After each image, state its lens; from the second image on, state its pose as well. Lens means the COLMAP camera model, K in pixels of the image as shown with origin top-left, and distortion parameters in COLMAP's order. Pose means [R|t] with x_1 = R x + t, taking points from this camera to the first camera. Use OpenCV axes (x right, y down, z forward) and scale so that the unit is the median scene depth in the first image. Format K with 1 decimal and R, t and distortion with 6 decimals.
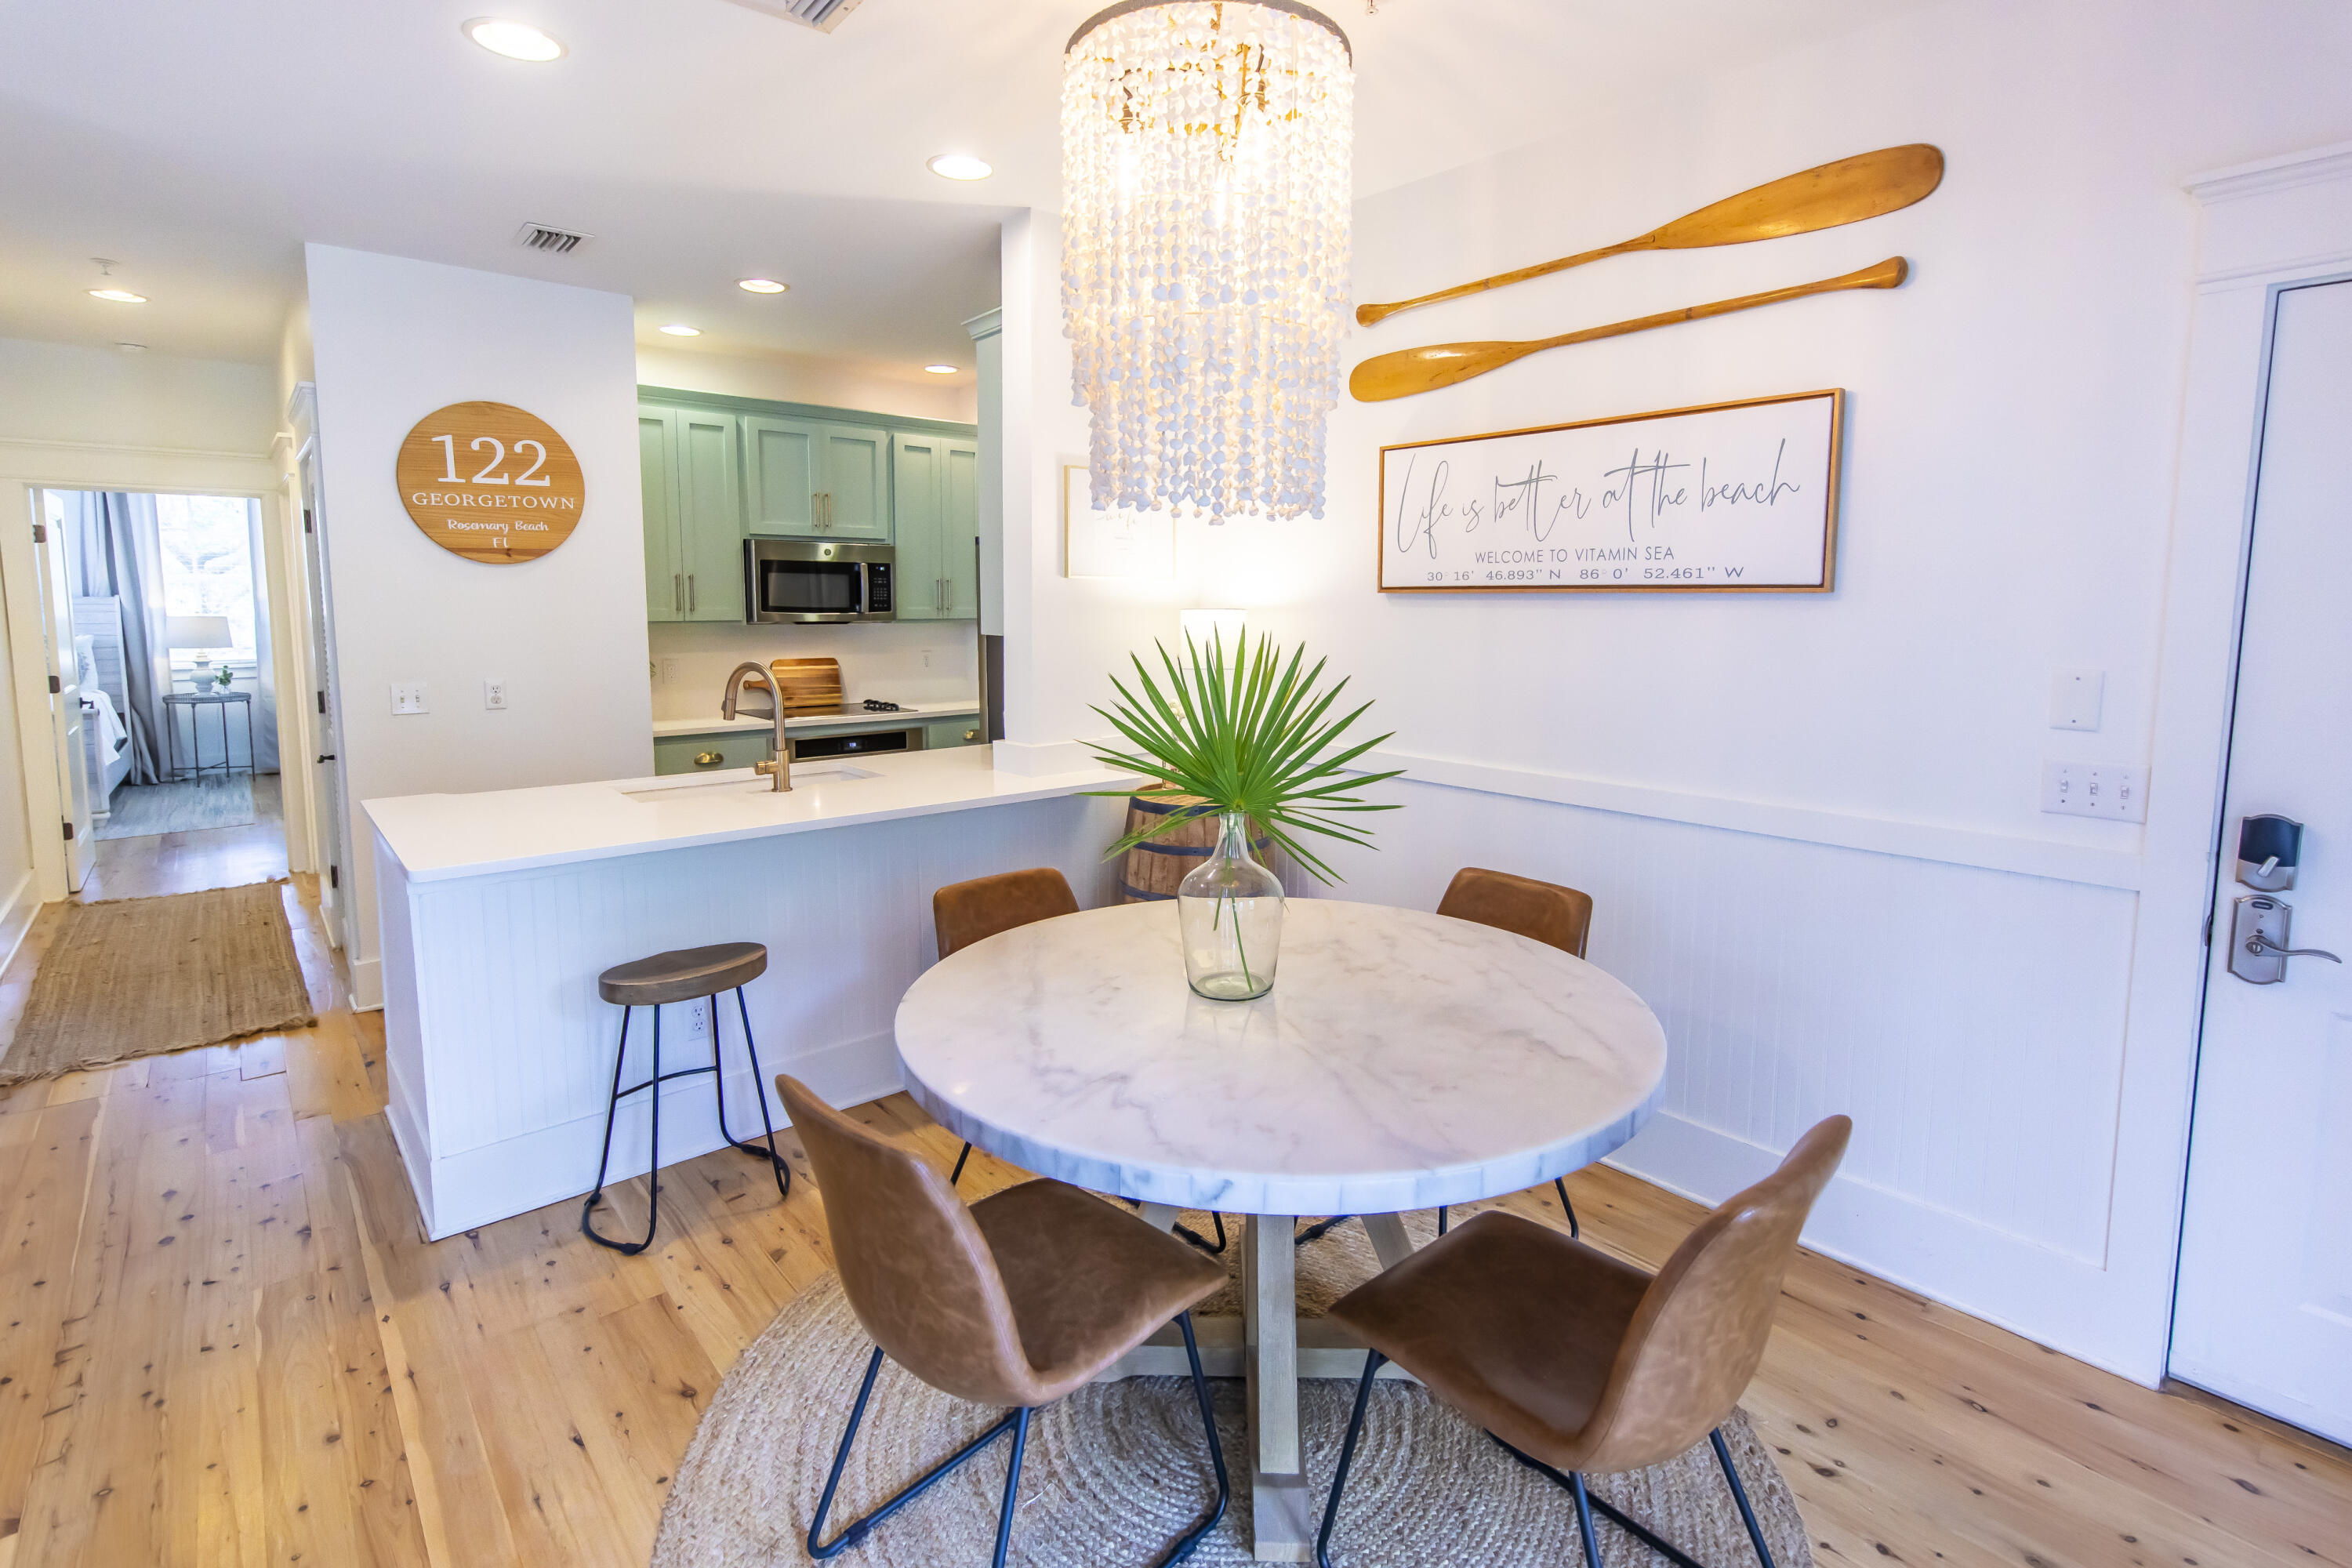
lens RADIAL K [[1112.7, 0, 1184.7], [0, 1112.7, 710.6], [0, 0, 1]] dist [0.005484, -0.000090]
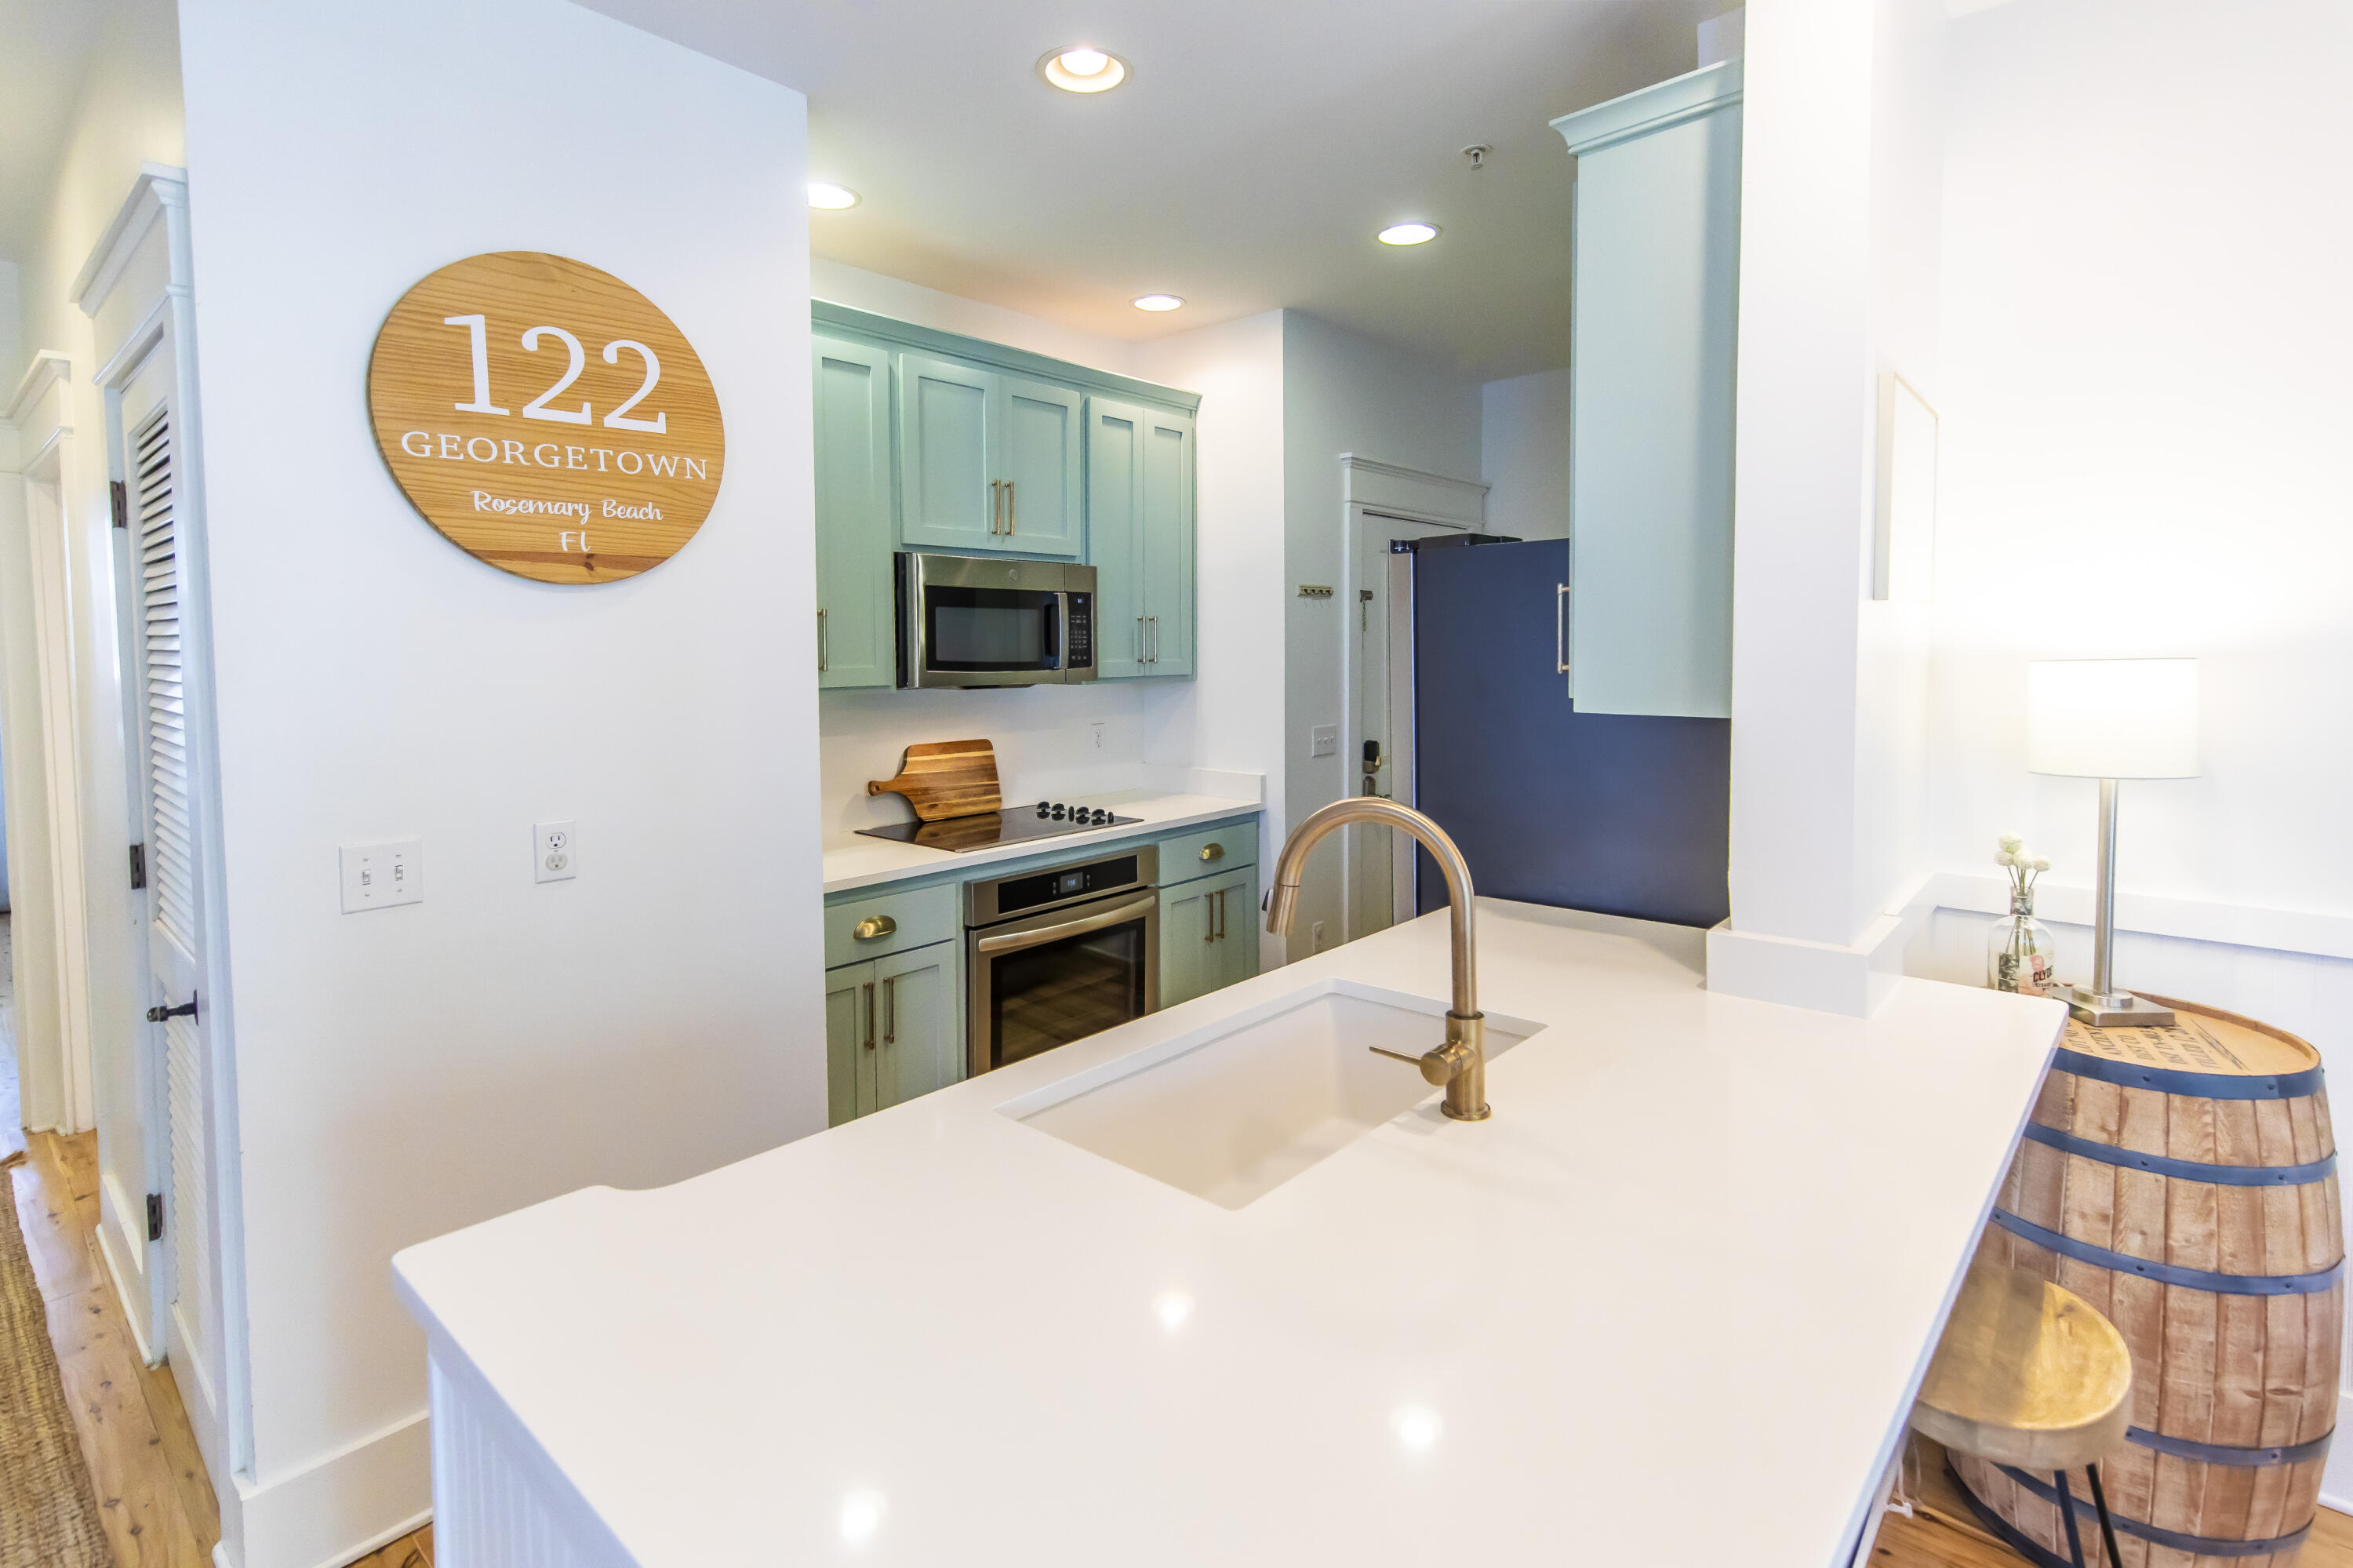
lens RADIAL K [[1127.5, 0, 1174.3], [0, 1127.5, 698.3], [0, 0, 1]] dist [0.007495, 0.000151]
pose [[0.990549, -0.017156, 0.136082, -0.416187], [0.024234, 0.998428, -0.050531, -0.049776], [-0.135001, 0.053351, 0.989408, 0.470569]]
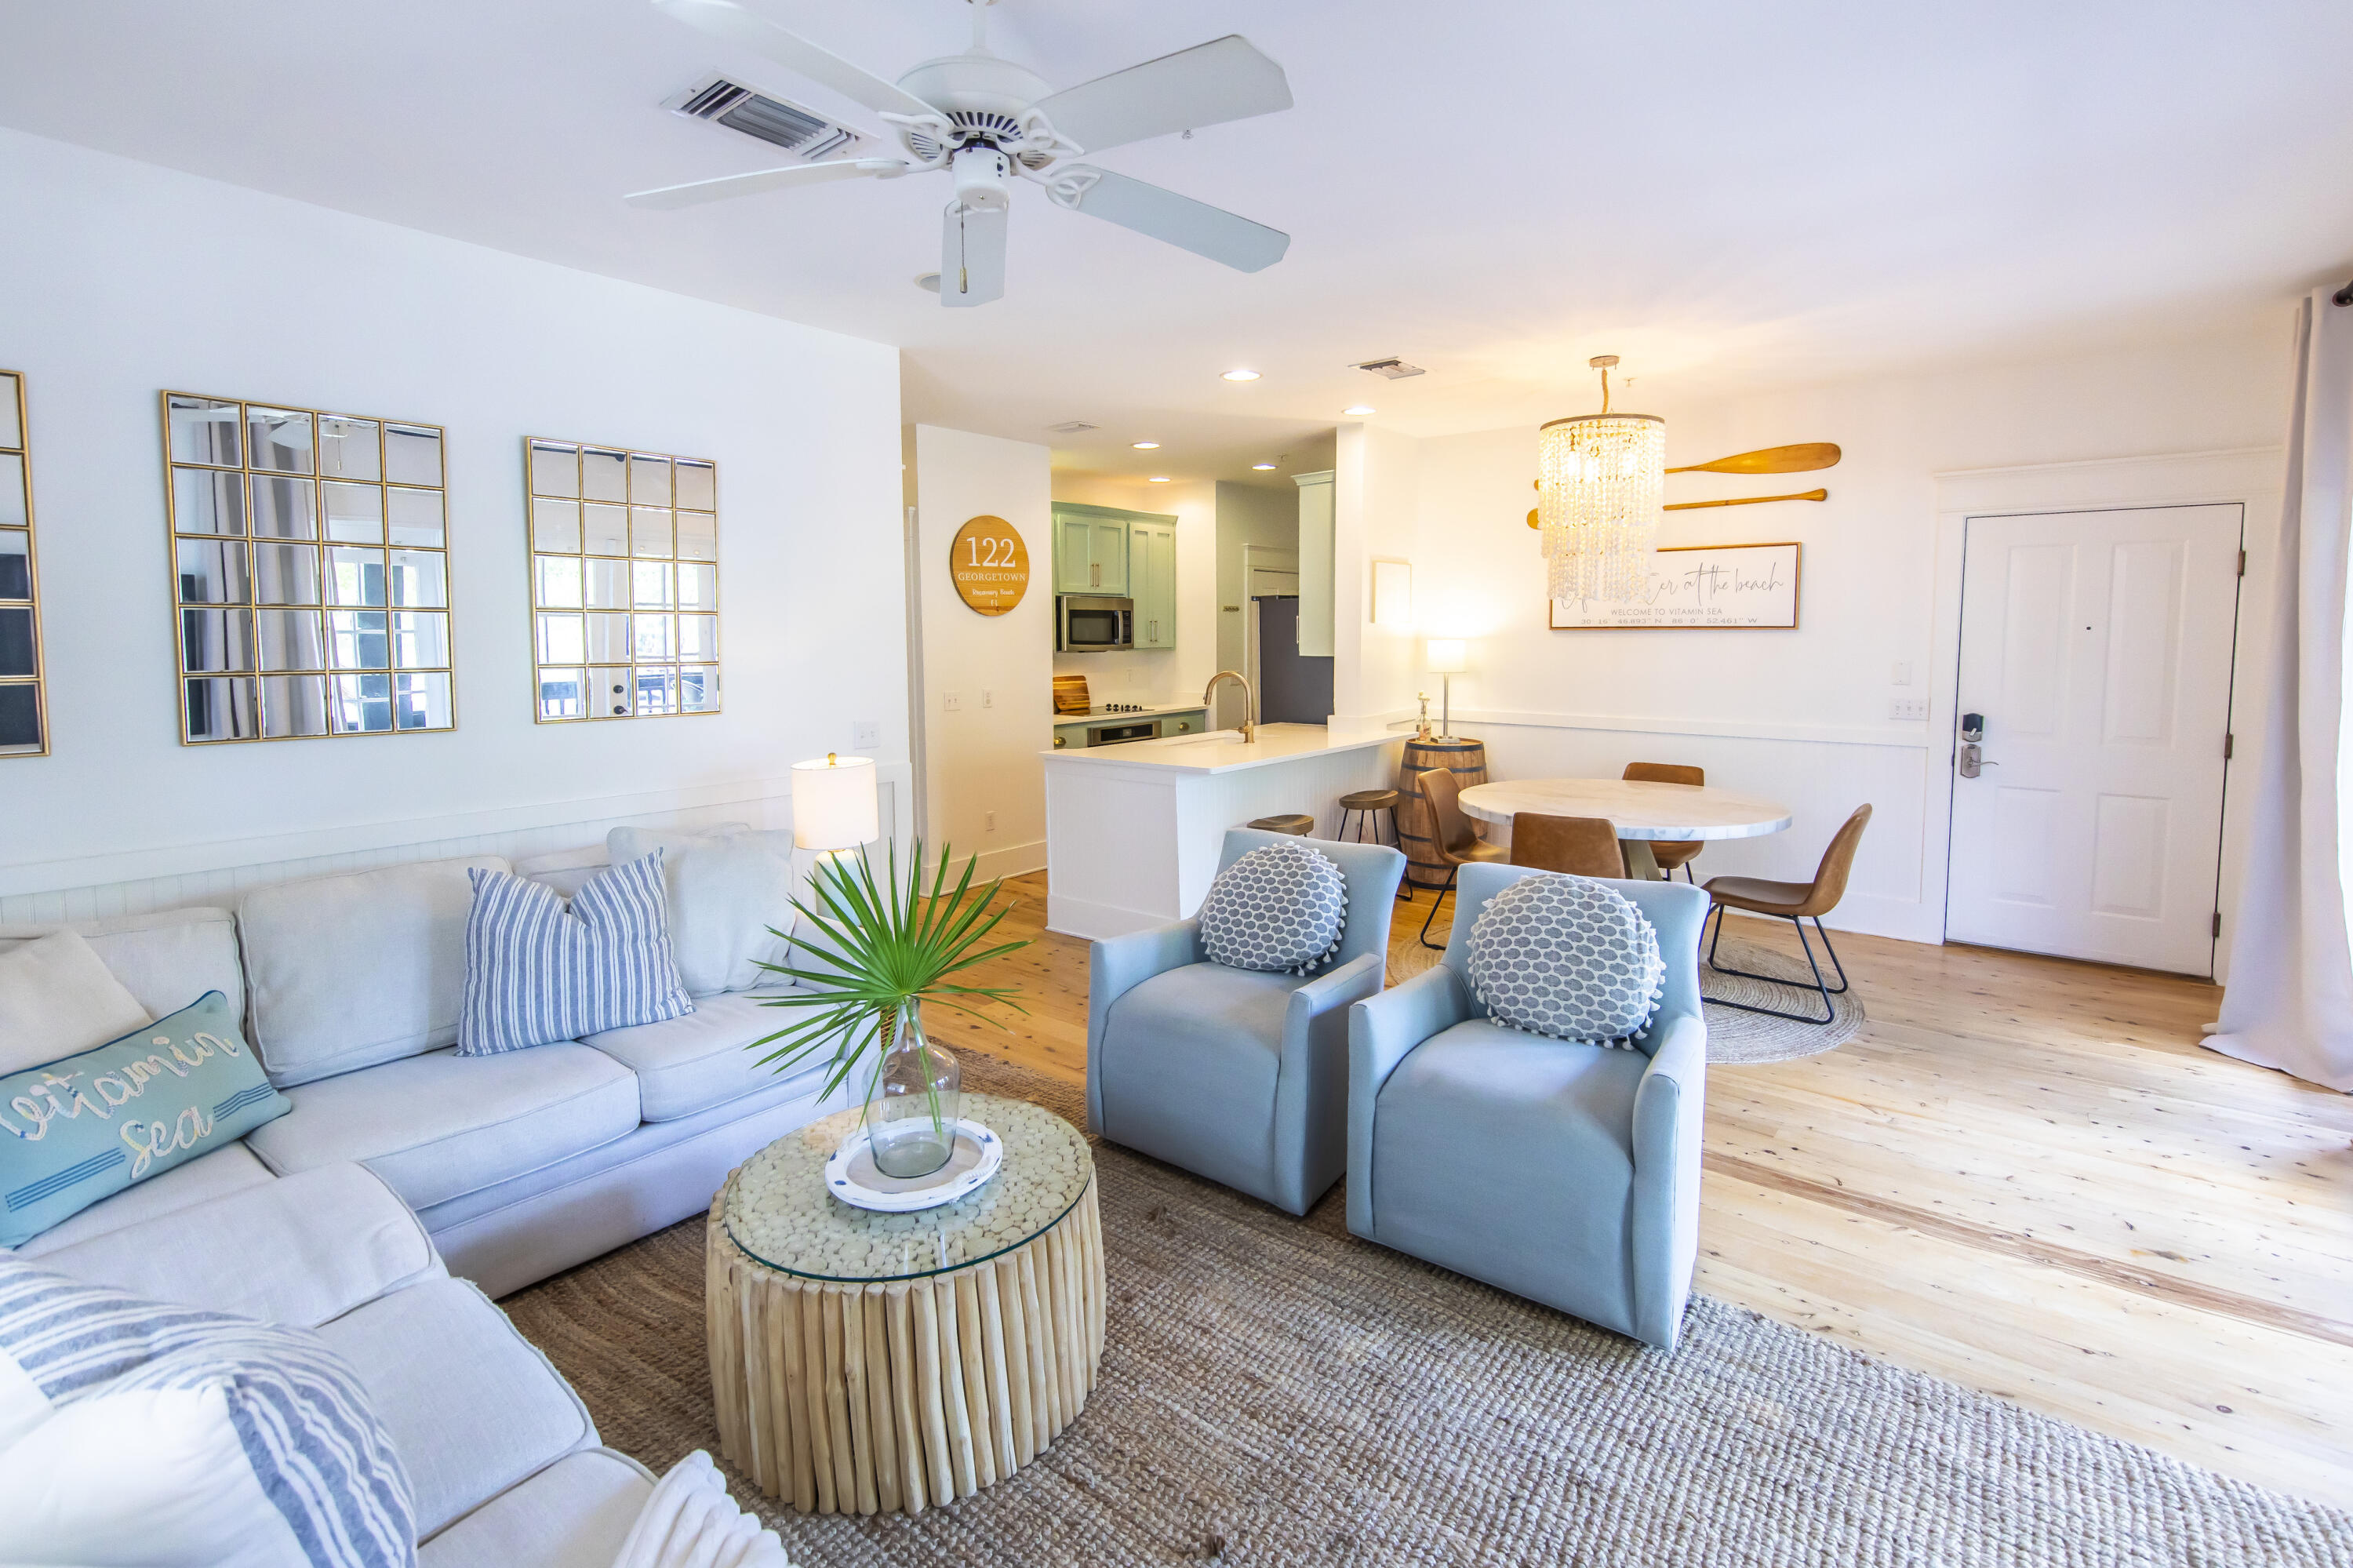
lens RADIAL K [[1065.6, 0, 1173.3], [0, 1065.6, 703.7], [0, 0, 1]] dist [0.002240, 0.000313]
pose [[0.984188, -0.020886, 0.175893, -0.625370], [0.026092, 0.999286, -0.027339, 0.042525], [-0.175196, 0.031497, 0.984030, -0.540983]]
